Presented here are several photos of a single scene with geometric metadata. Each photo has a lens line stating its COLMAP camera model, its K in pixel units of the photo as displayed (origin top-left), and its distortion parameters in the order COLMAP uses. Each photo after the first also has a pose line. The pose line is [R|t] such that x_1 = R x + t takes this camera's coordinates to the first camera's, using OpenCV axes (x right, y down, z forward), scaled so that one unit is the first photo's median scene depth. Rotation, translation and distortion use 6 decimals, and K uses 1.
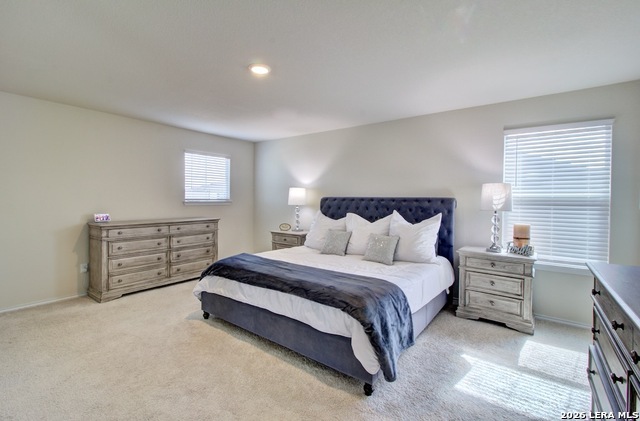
lens RADIAL K [[291.6, 0, 318.9], [0, 291.6, 203.6], [0, 0, 1]] dist [-0.002627, 0.000156]
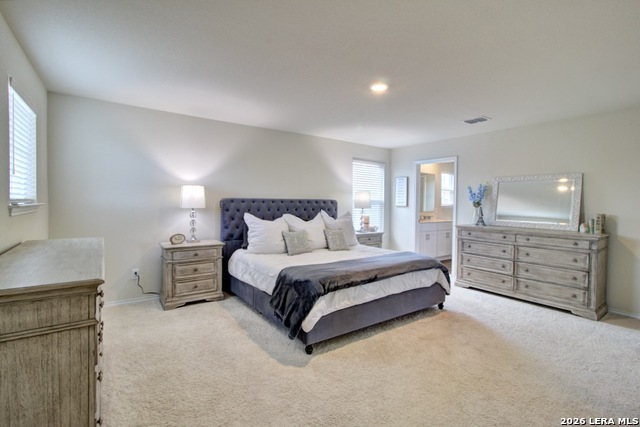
lens RADIAL K [[297.9, 0, 317.8], [0, 297.9, 206.8], [0, 0, 1]] dist [0.000236, 0.000569]
pose [[0.317839, -0.023251, 0.947860, -0.816869], [0.001078, 0.999707, 0.024161, -0.018751], [-0.948144, -0.006657, 0.317771, 0.512584]]
